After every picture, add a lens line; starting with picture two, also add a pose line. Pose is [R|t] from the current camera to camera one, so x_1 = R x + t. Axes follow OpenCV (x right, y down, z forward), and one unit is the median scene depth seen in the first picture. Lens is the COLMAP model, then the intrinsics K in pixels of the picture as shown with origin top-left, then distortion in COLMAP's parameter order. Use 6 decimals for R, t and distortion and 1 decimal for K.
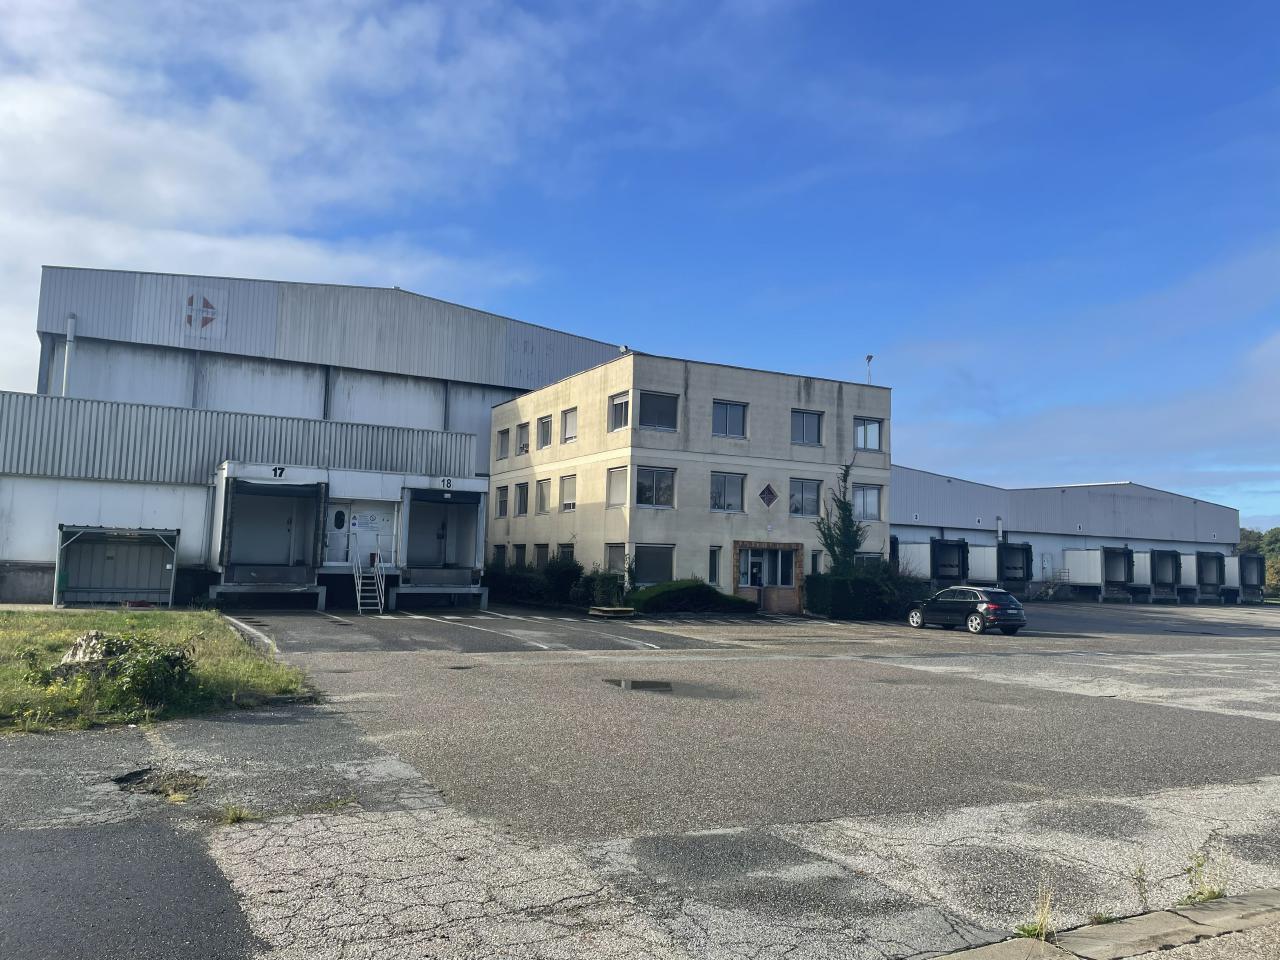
lens RADIAL K [[969.8, 0, 640.0], [0, 969.8, 480.0], [0, 0, 1]] dist [0.002767, -0.001662]
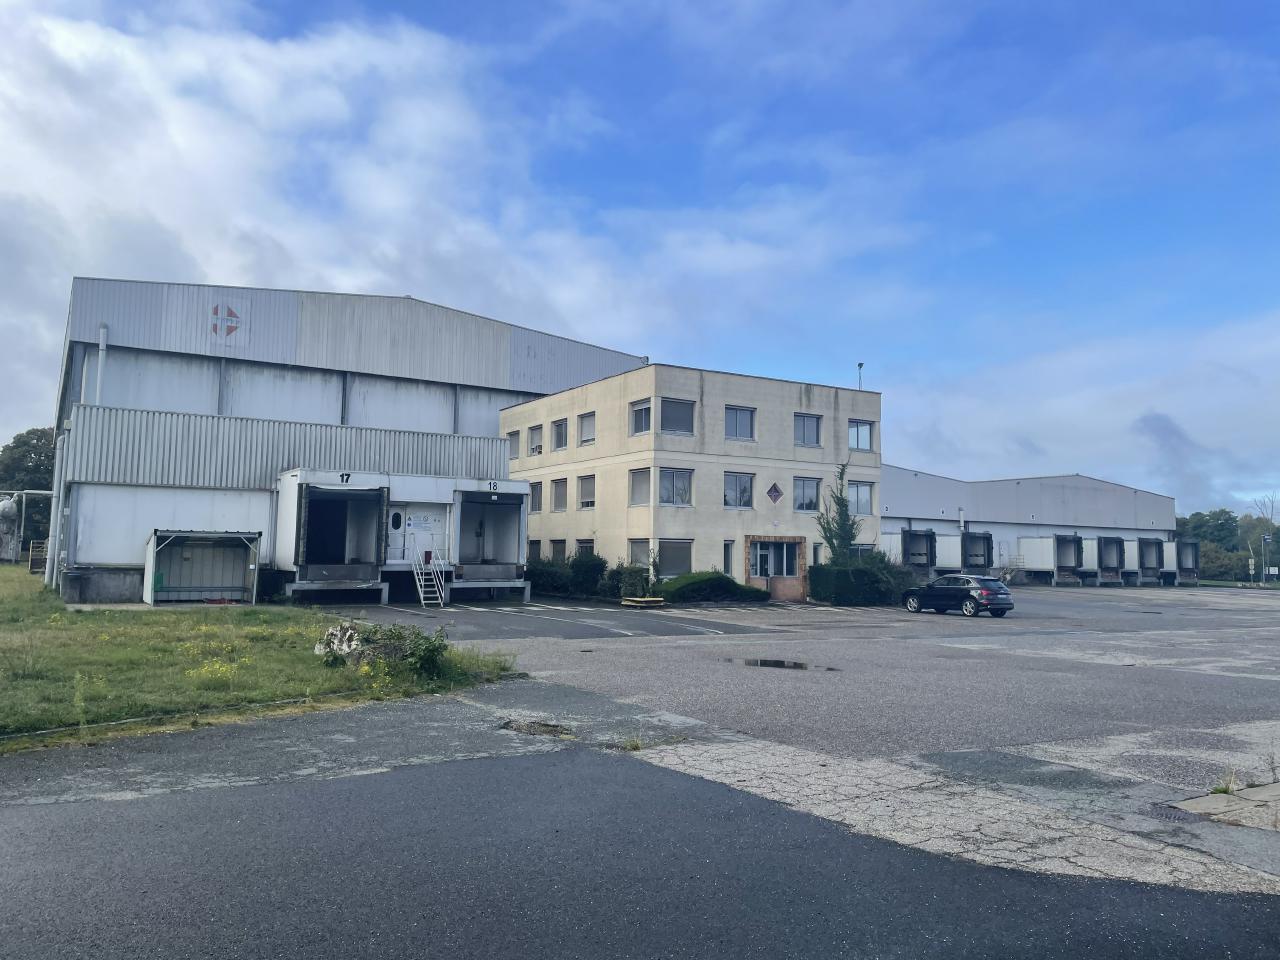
lens RADIAL K [[962.2, 0, 640.0], [0, 962.2, 480.0], [0, 0, 1]] dist [0.000603, 0.001005]
pose [[0.998381, -0.008152, 0.056294, -0.077181], [0.007620, 0.999924, 0.009669, -0.010109], [-0.056369, -0.009225, 0.998367, -0.066335]]
